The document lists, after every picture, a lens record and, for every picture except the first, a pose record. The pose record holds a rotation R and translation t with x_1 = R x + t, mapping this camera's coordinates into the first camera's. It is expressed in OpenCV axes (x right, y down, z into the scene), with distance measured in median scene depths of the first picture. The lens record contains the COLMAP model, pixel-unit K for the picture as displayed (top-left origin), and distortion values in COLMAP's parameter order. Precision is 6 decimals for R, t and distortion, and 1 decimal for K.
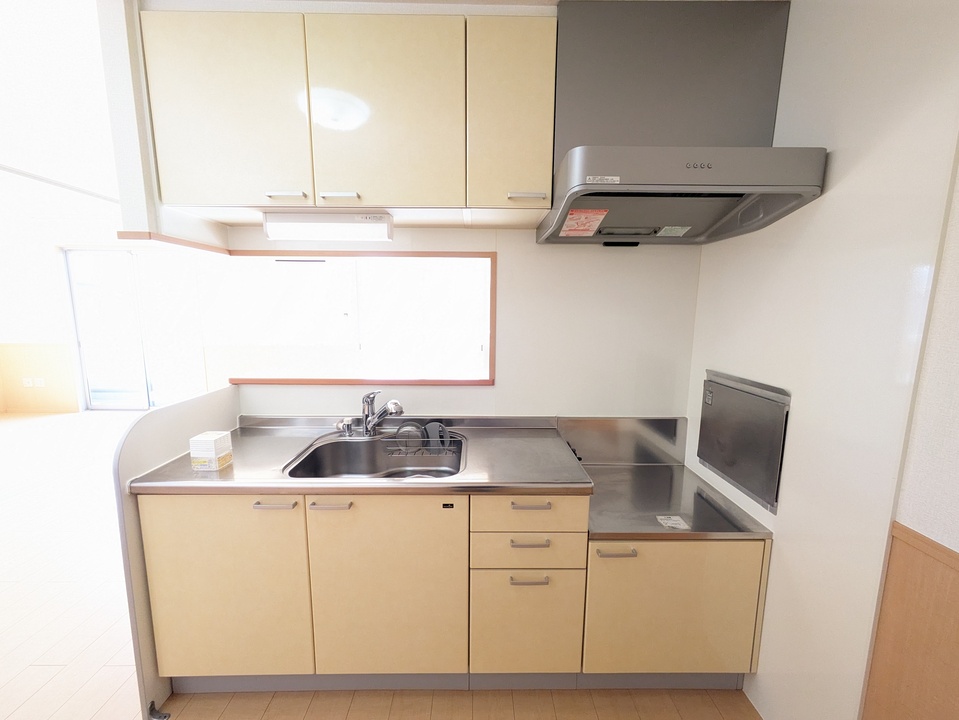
lens RADIAL K [[378.4, 0, 481.1], [0, 378.4, 358.8], [0, 0, 1]] dist [0.001053, 0.000564]
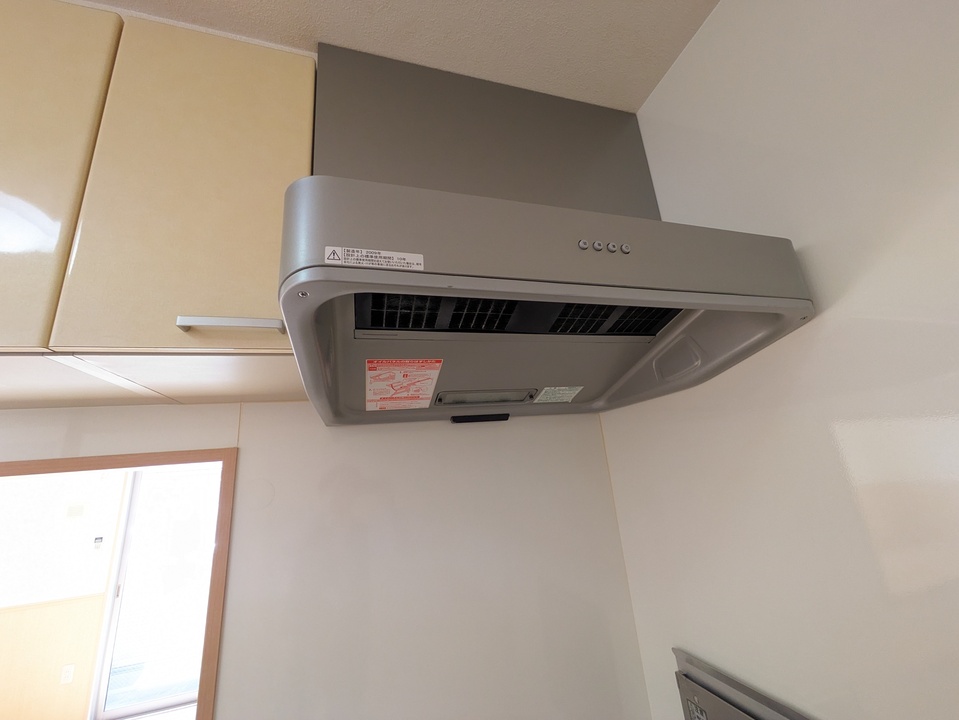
lens RADIAL K [[378.4, 0, 479.2], [0, 378.4, 362.8], [0, 0, 1]] dist [0.001053, 0.000564]
pose [[0.957624, -0.011274, 0.287801, 0.209755], [0.130544, 0.907694, -0.398811, -0.155009], [-0.256739, 0.419482, 0.870701, 0.476505]]
